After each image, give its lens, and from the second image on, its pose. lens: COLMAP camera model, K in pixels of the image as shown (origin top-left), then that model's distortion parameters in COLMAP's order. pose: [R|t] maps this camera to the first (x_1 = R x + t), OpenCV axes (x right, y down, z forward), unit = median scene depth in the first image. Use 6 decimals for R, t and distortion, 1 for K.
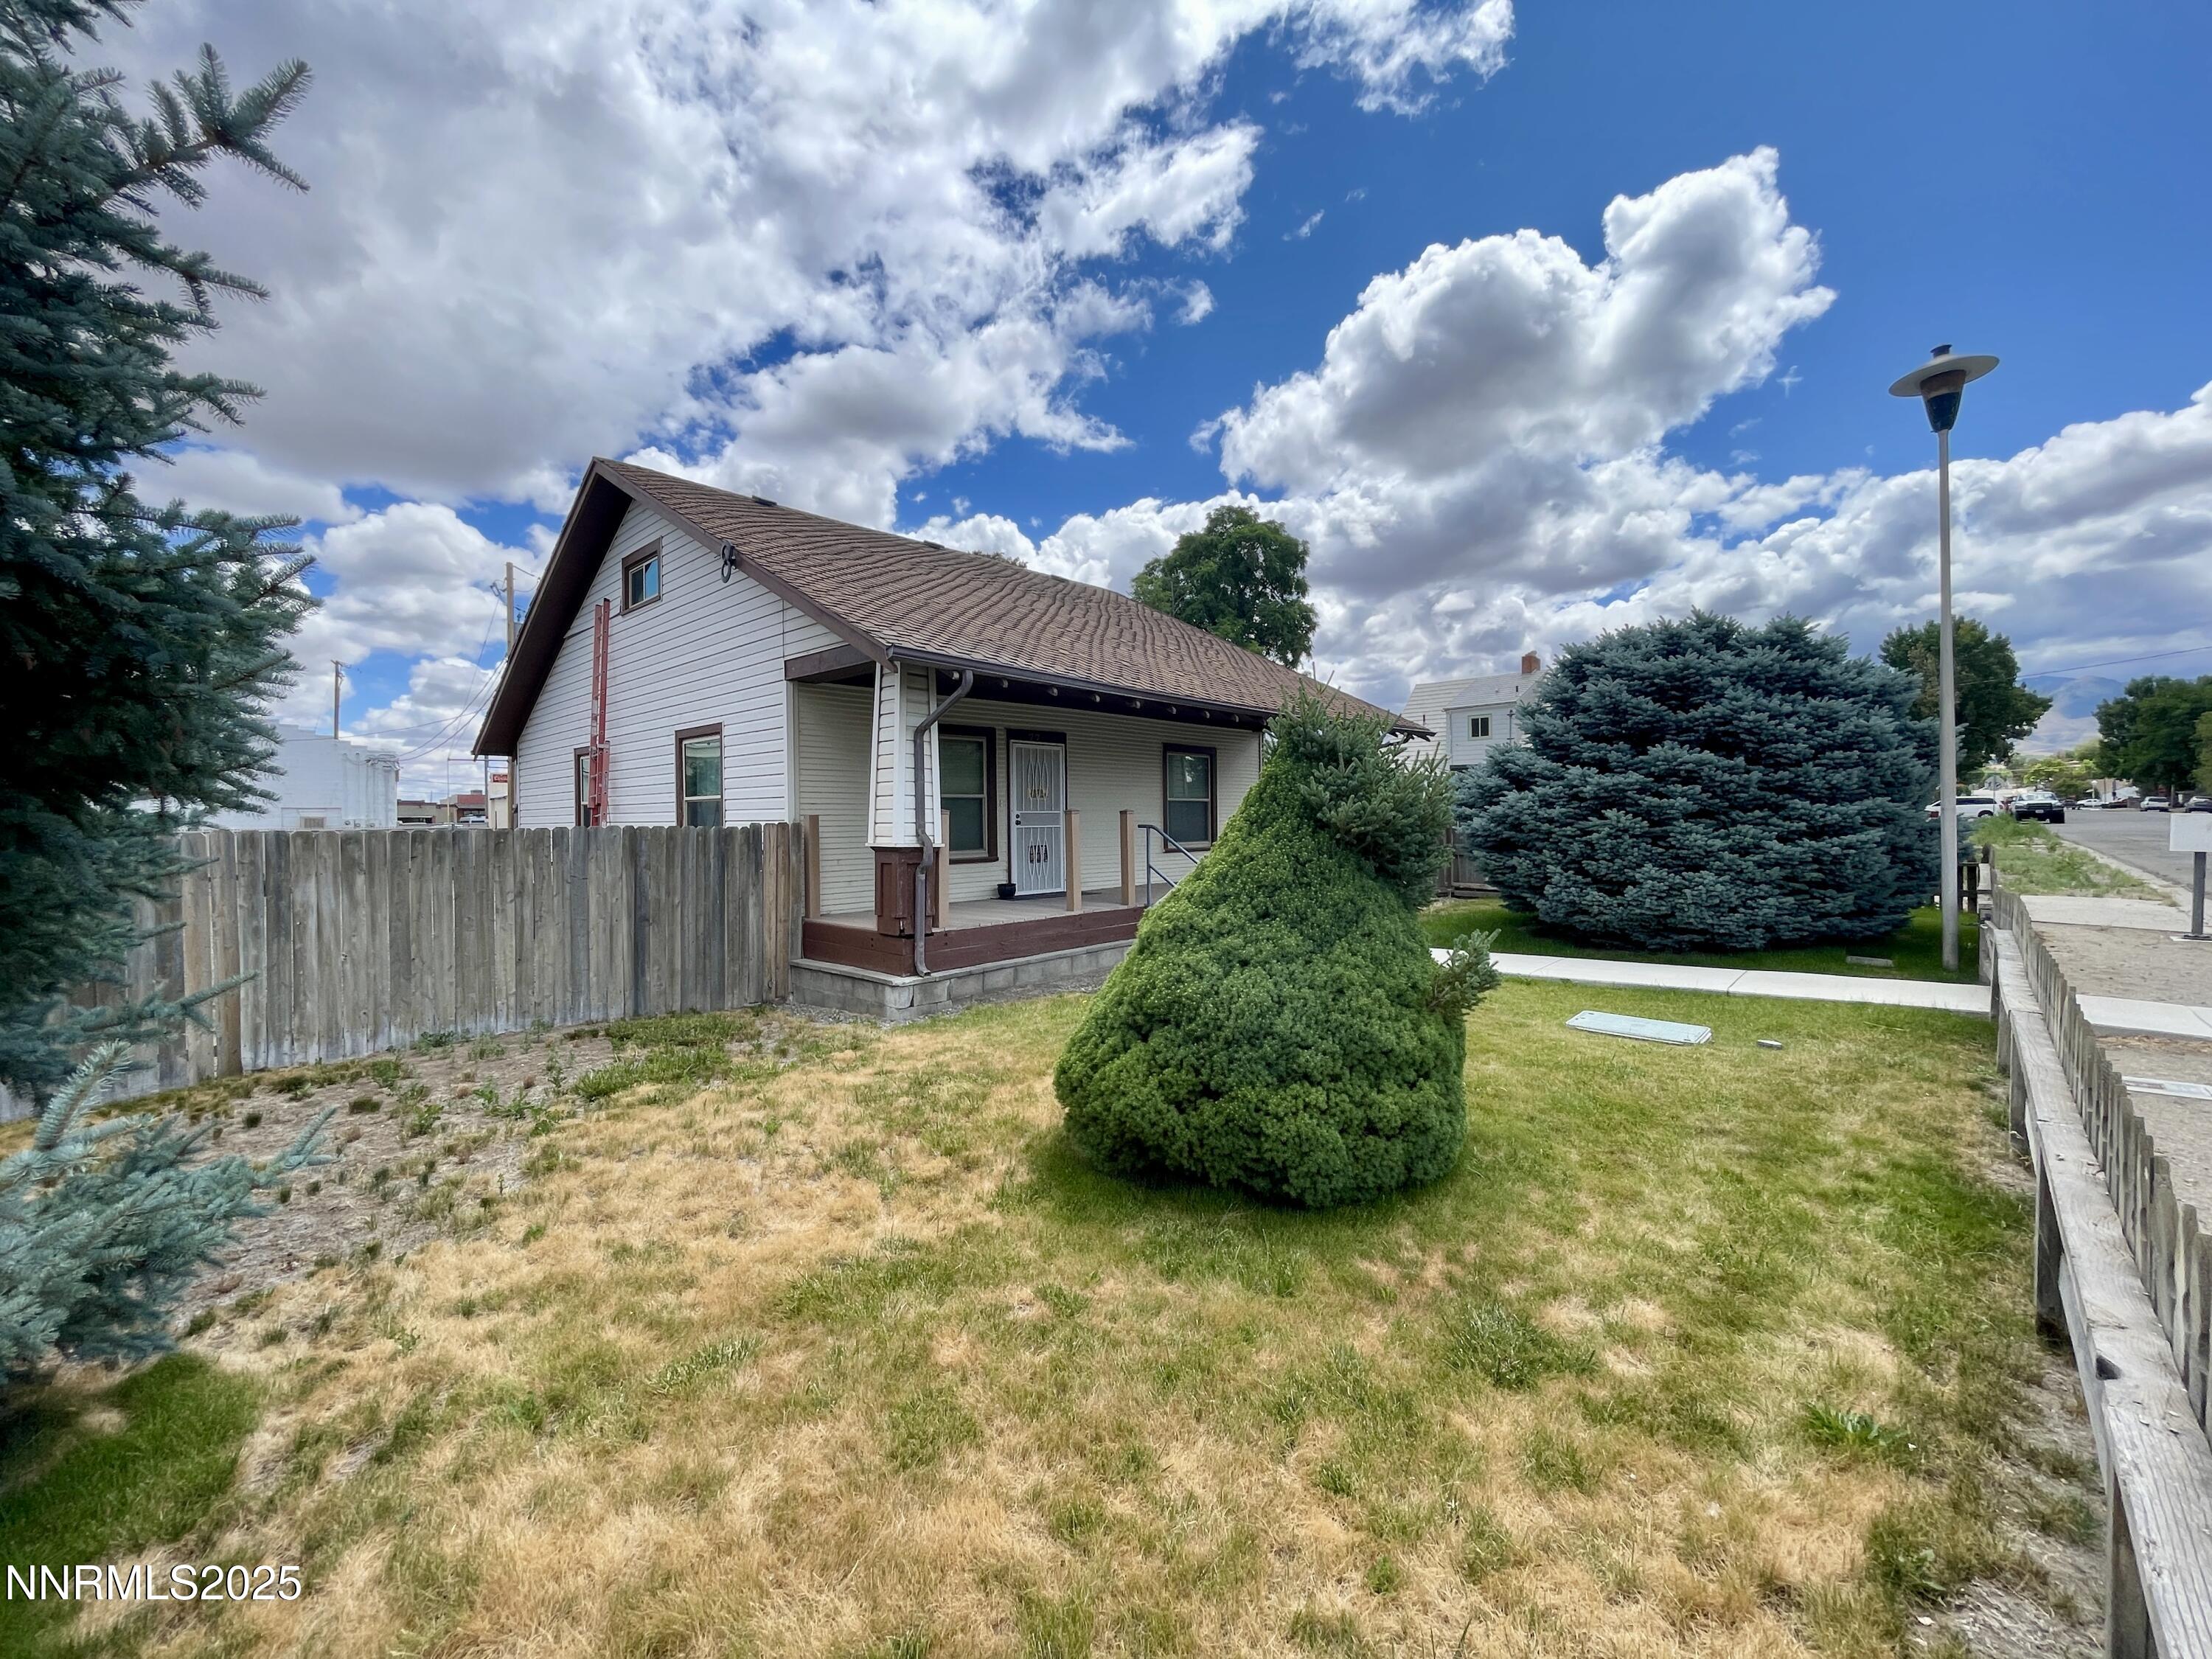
lens RADIAL K [[899.0, 0, 1116.4], [0, 899.0, 830.7], [0, 0, 1]] dist [-0.003070, 0.000113]
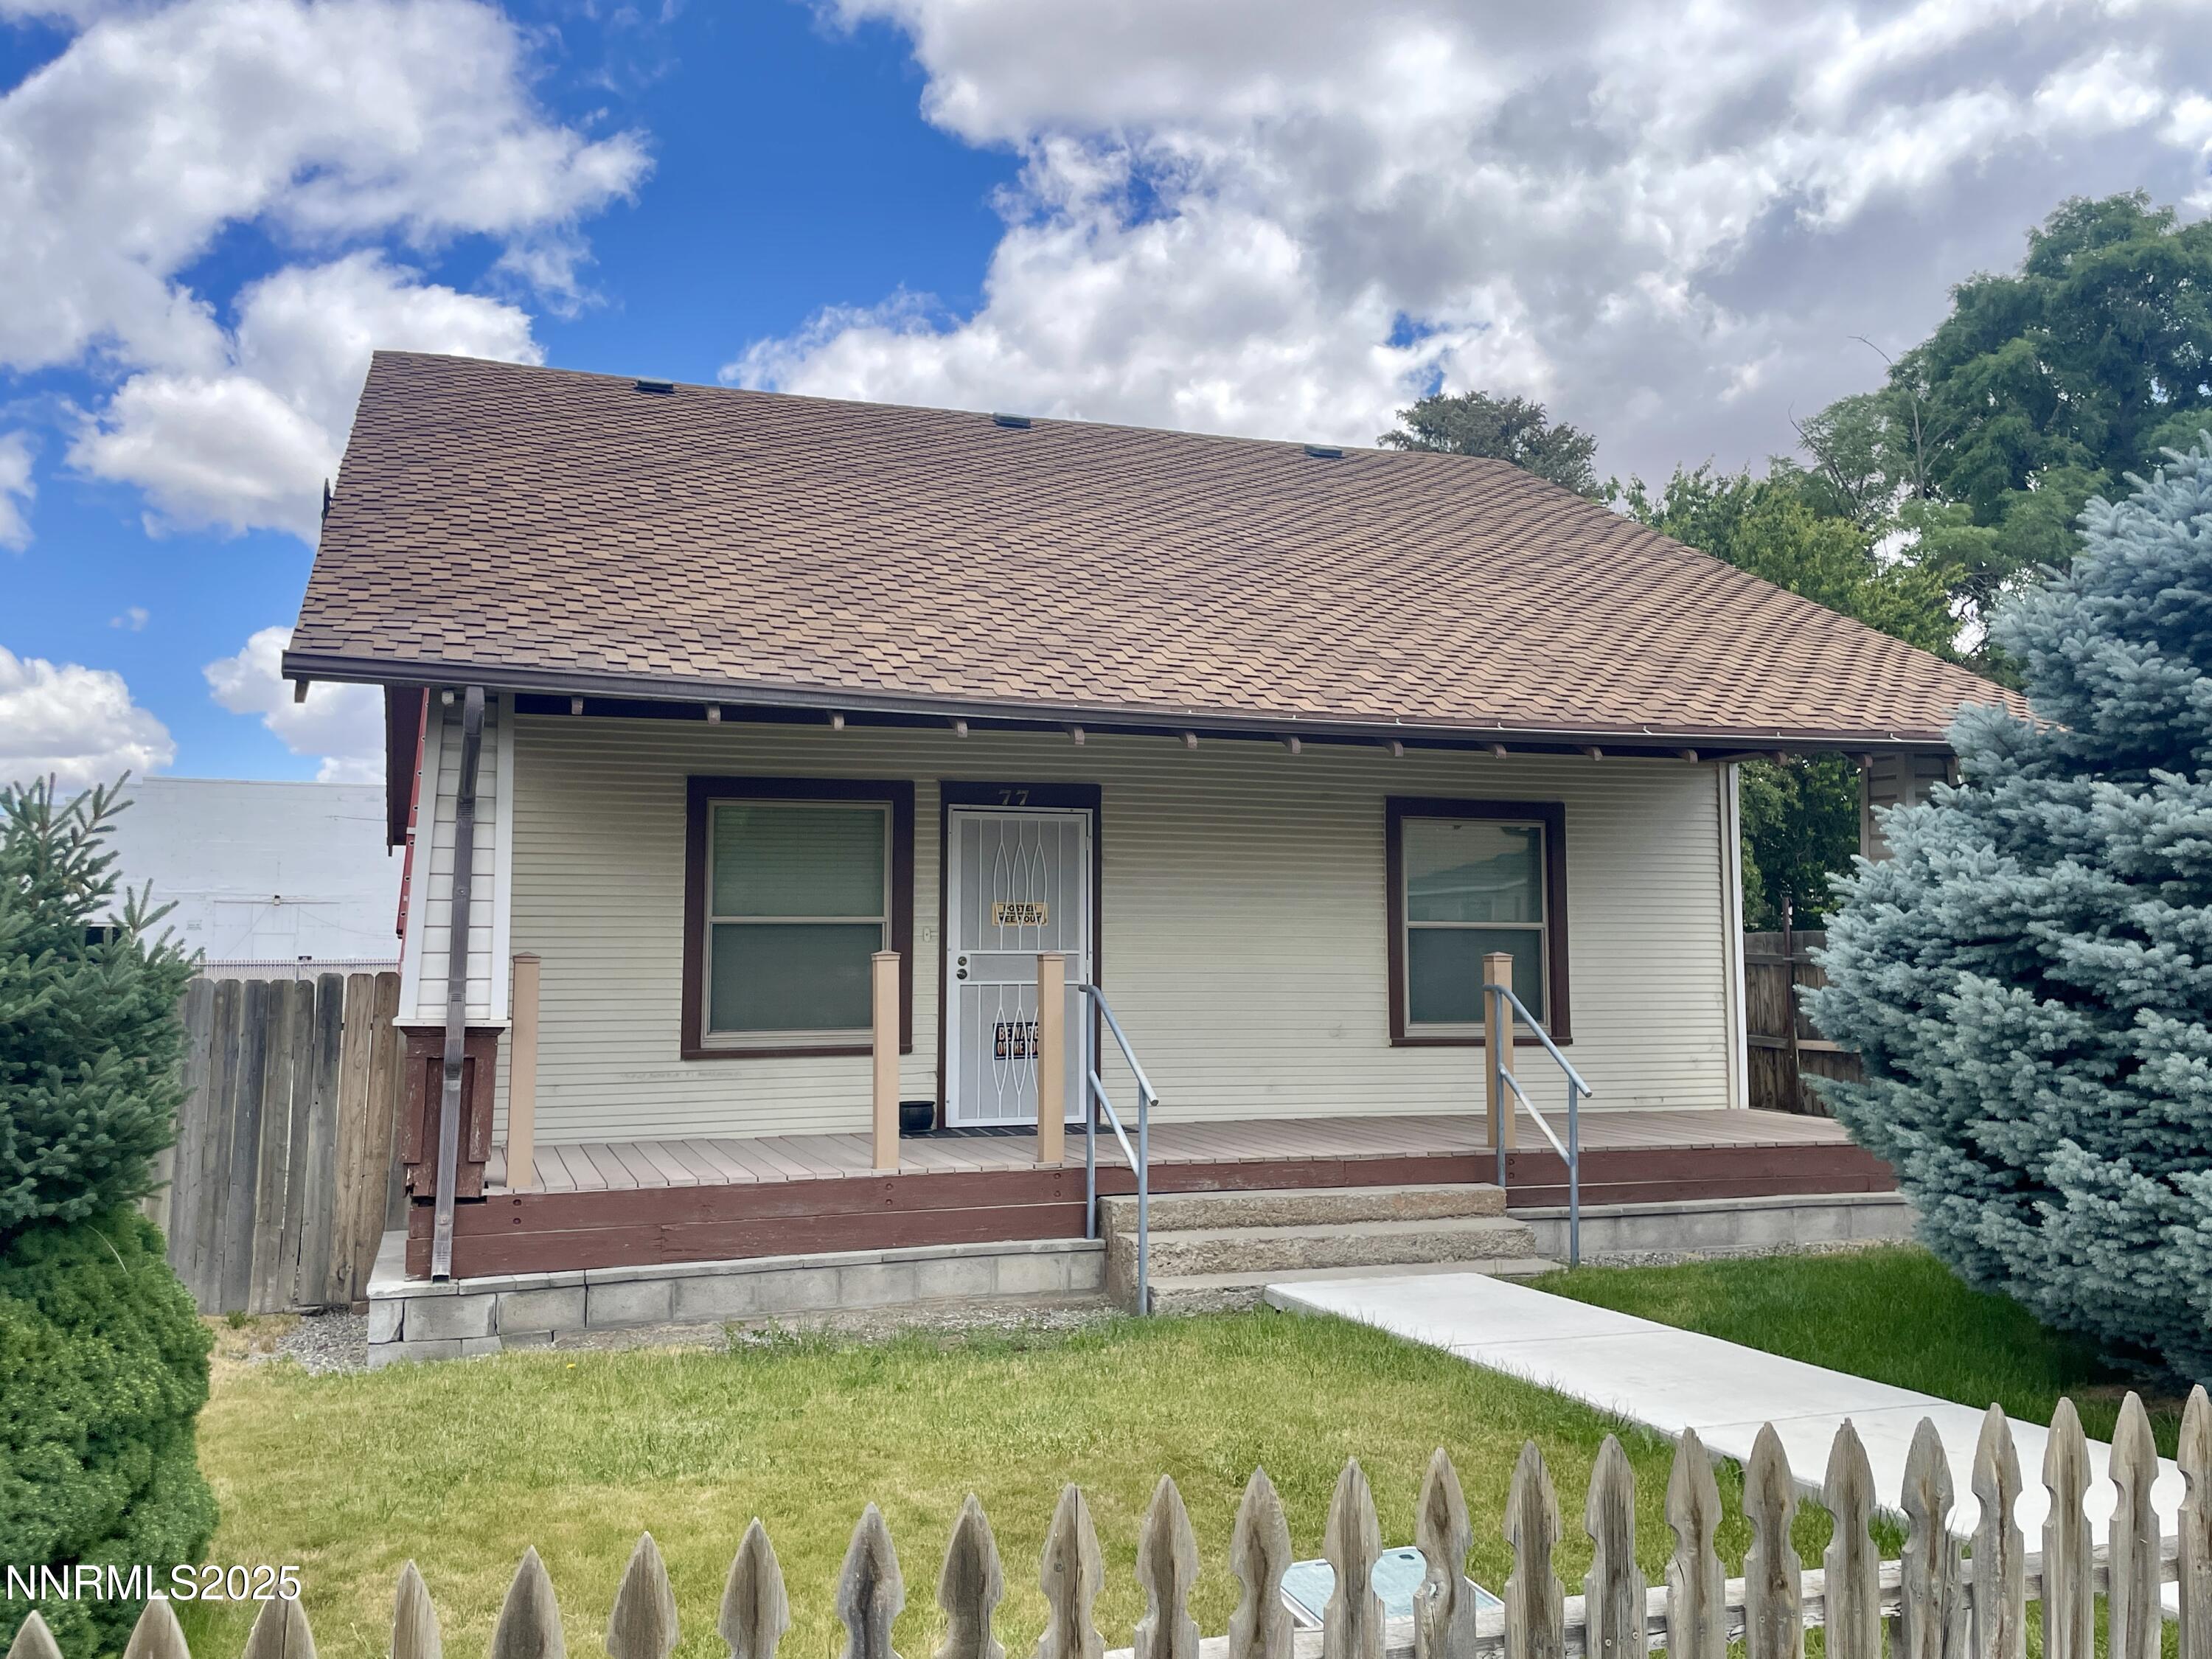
lens RADIAL K [[1876.0, 0, 1092.2], [0, 1876.0, 786.5], [0, 0, 1]] dist [0.052513, -0.042991]
pose [[0.882909, -0.031026, -0.468518, 0.587213], [-0.014866, 0.995467, -0.093935, -0.021786], [0.469309, 0.089901, 0.878446, 0.190053]]
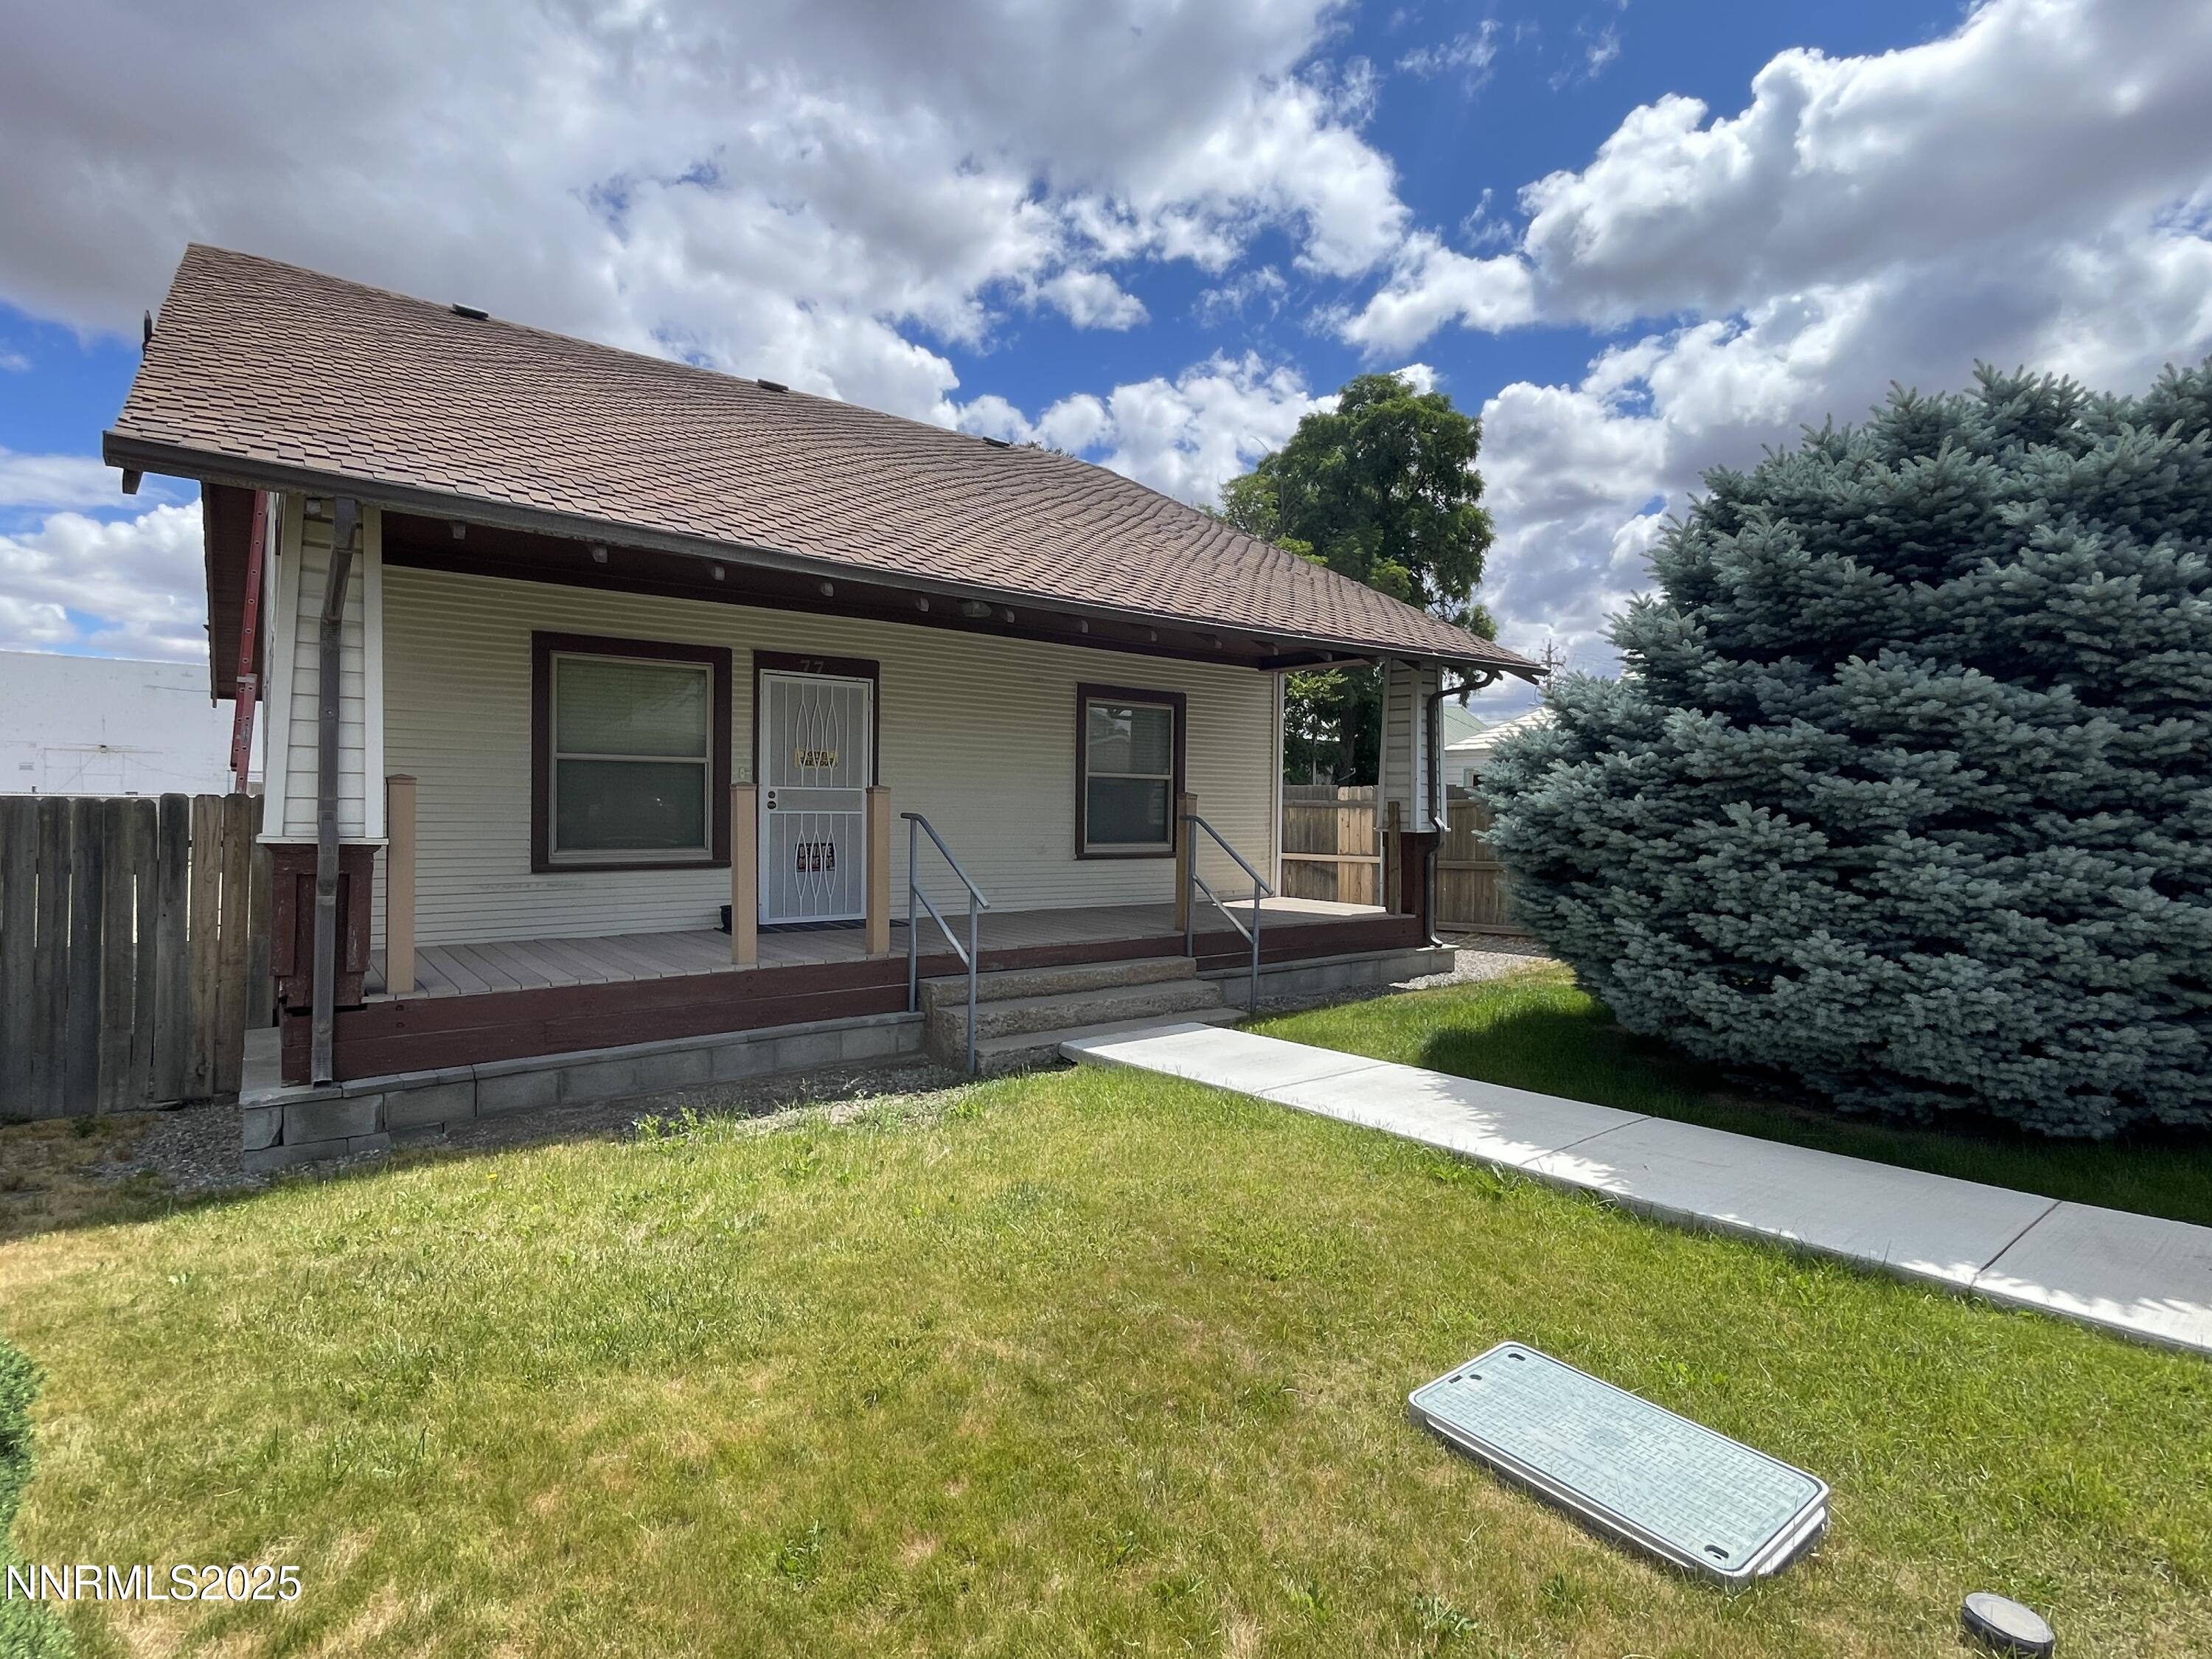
lens RADIAL K [[1114.5, 0, 1106.8], [0, 1114.5, 828.4], [0, 0, 1]] dist [-0.004665, 0.001296]
pose [[0.986831, 0.026626, -0.159545, 0.324273], [-0.025308, 0.999627, 0.010287, -0.009282], [0.159760, -0.006114, 0.987137, 0.397804]]
